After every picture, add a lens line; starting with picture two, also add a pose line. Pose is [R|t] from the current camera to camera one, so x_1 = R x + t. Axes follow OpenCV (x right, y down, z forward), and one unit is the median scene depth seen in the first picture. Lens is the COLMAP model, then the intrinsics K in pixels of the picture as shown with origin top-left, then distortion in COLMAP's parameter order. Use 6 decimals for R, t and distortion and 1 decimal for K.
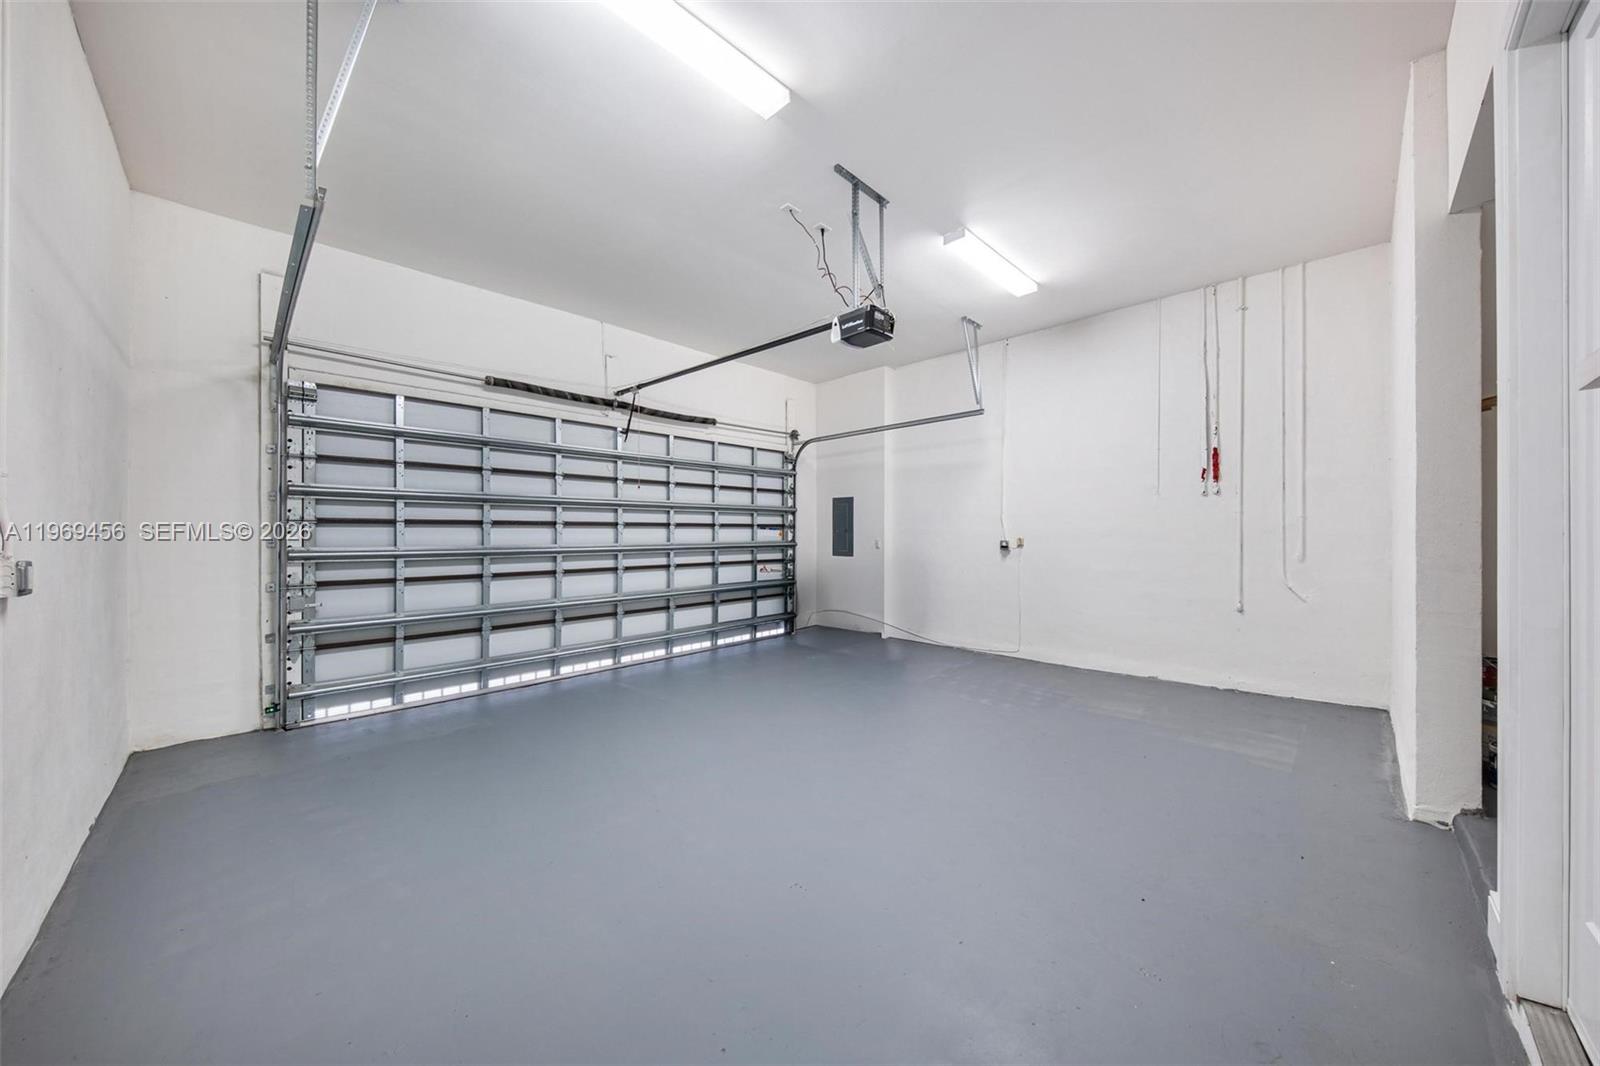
lens RADIAL K [[541.5, 0, 803.4], [0, 541.5, 530.0], [0, 0, 1]] dist [0.025795, -0.012222]
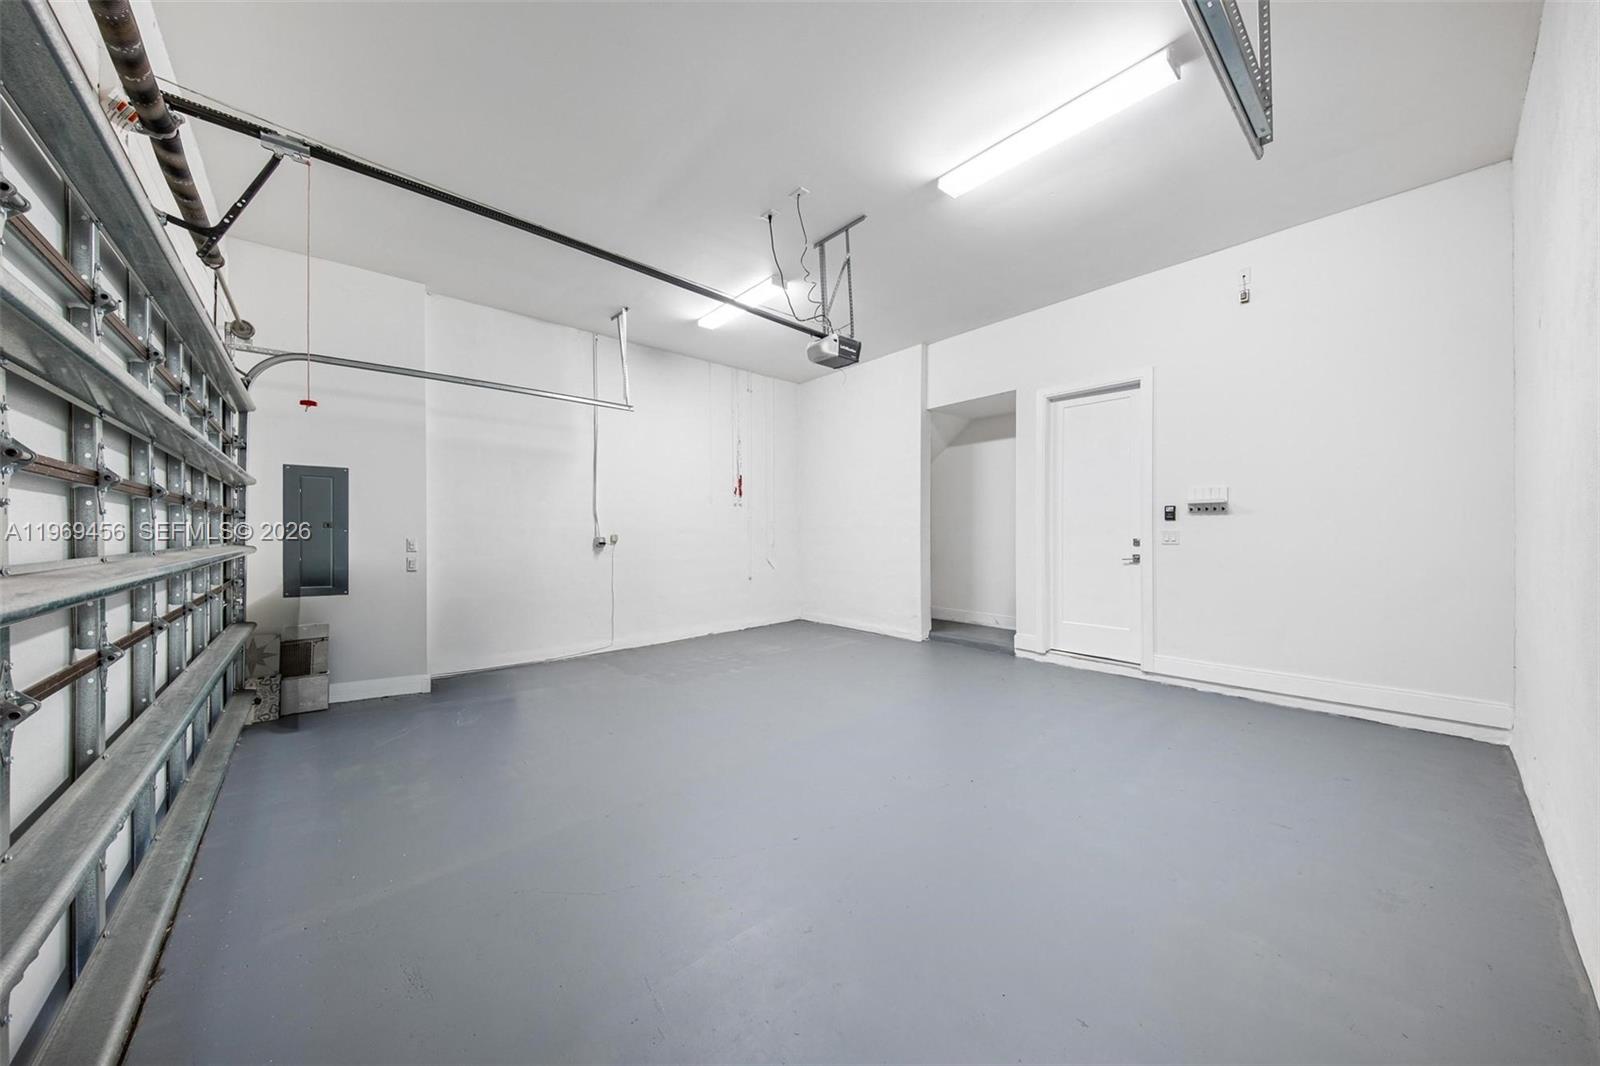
lens RADIAL K [[541.5, 0, 803.4], [0, 541.5, 530.0], [0, 0, 1]] dist [0.025795, -0.012222]
pose [[0.077025, 0.005385, 0.997015, -0.599224], [-0.010751, 0.999932, -0.004570, 0.006979], [-0.996971, -0.010367, 0.077078, 0.562366]]
